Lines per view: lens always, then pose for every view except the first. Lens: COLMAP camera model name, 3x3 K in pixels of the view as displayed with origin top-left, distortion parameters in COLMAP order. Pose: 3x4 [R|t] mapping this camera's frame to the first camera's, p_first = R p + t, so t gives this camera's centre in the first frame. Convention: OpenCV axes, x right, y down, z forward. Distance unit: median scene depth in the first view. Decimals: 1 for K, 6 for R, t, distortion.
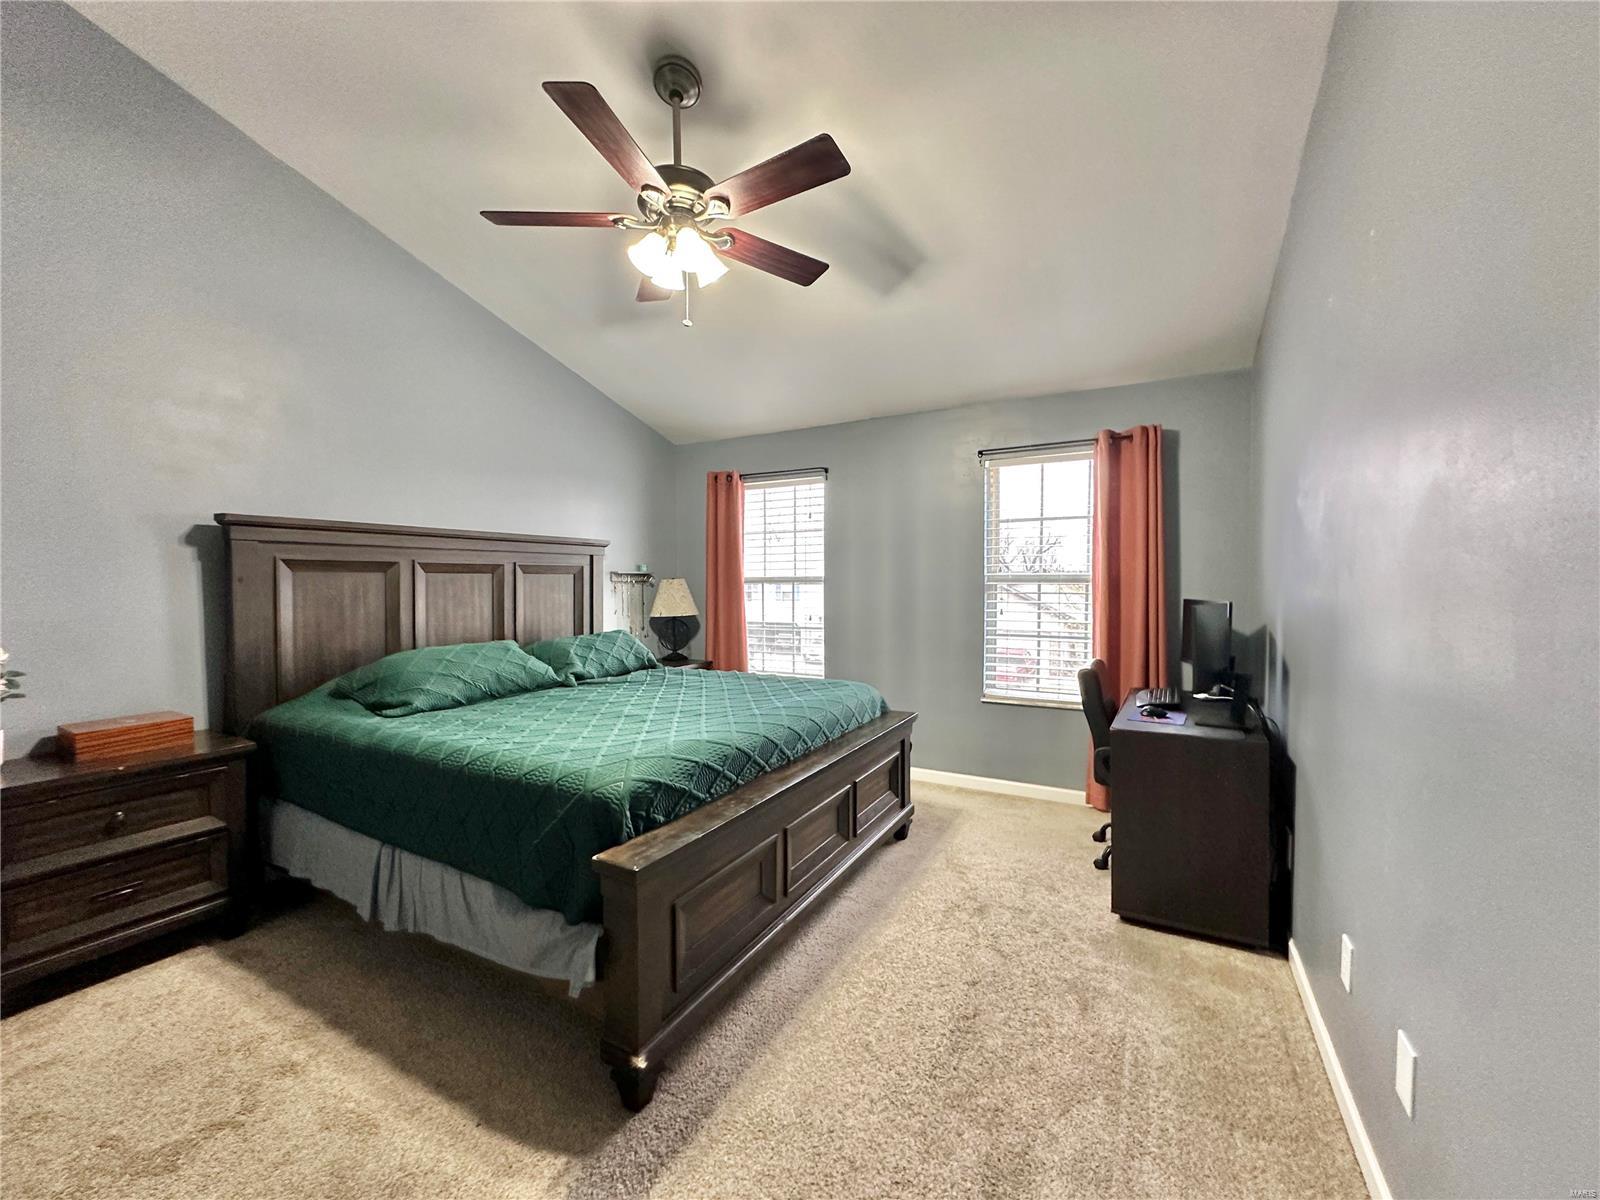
lens RADIAL K [[650.1, 0, 810.9], [0, 650.1, 592.7], [0, 0, 1]] dist [-0.001086, 0.000001]
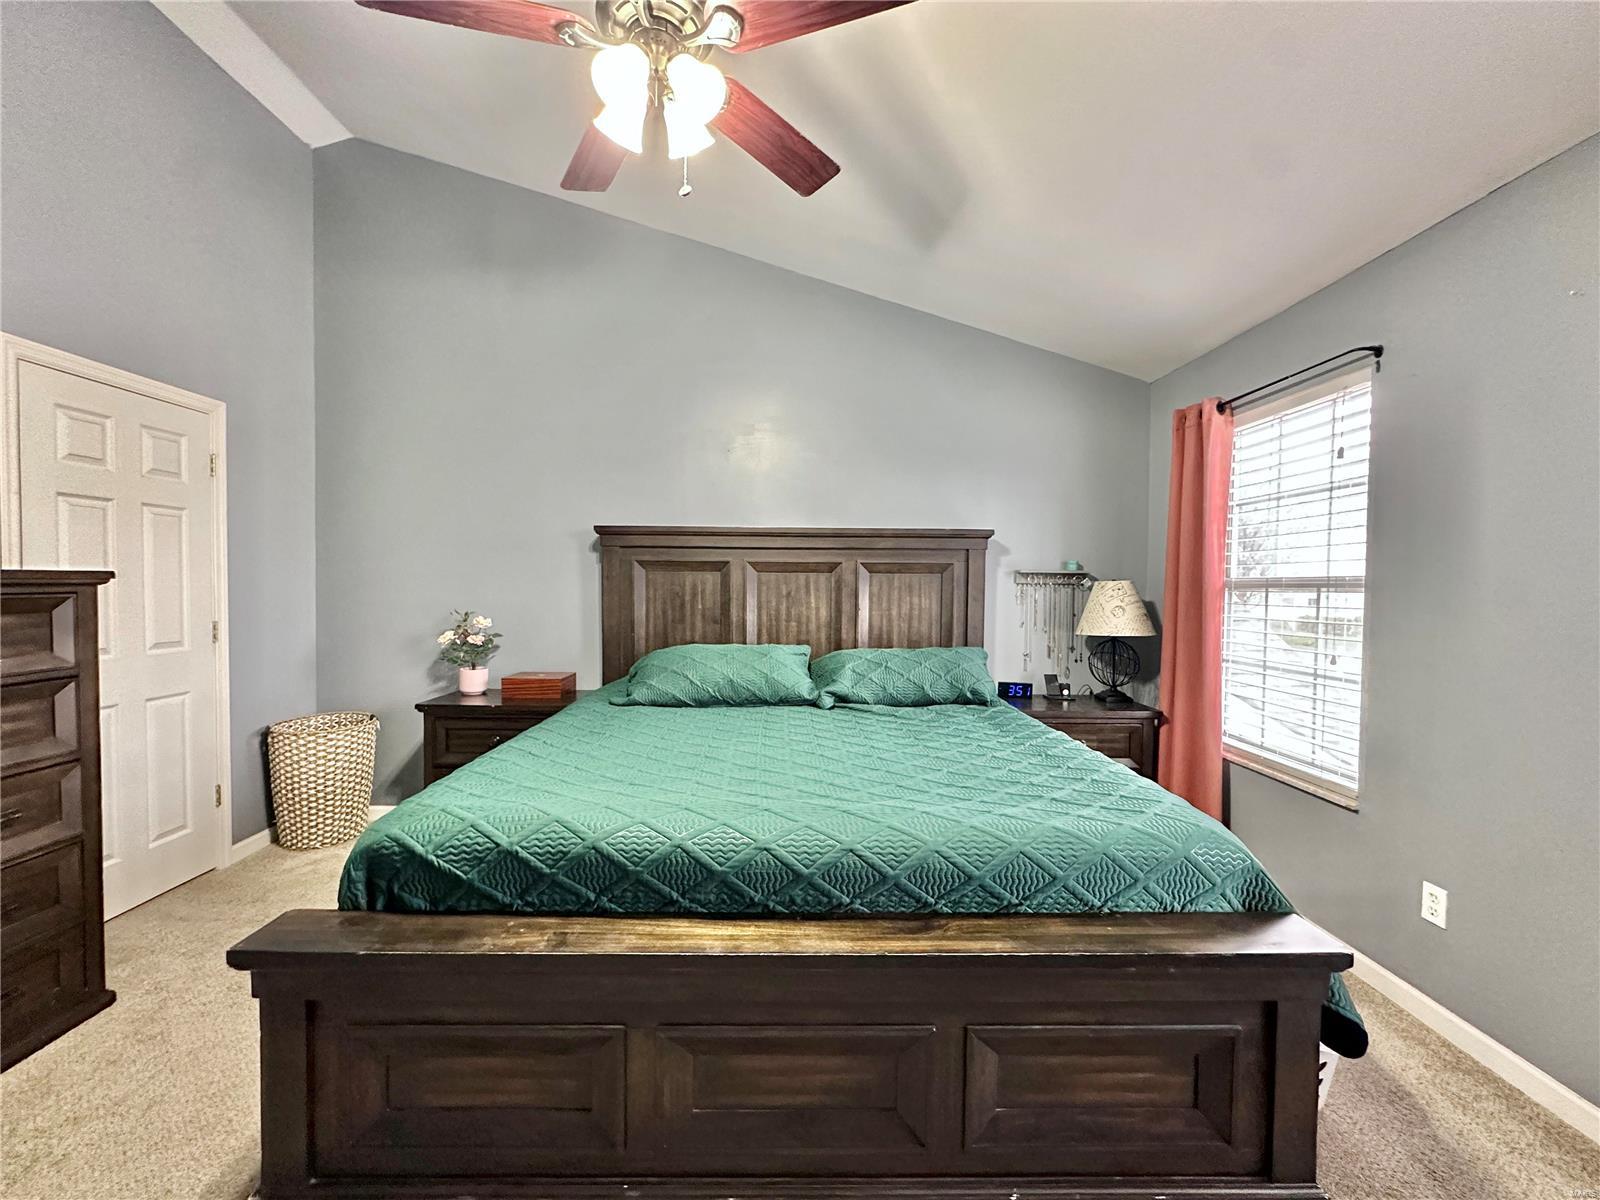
lens RADIAL K [[650.1, 0, 798.5], [0, 650.1, 594.4], [0, 0, 1]] dist [-0.001086, 0.000001]
pose [[0.482867, 0.021909, -0.875419, 0.315541], [-0.027639, 0.999570, 0.009771, -0.006460], [0.875257, 0.019477, 0.483265, 0.538330]]
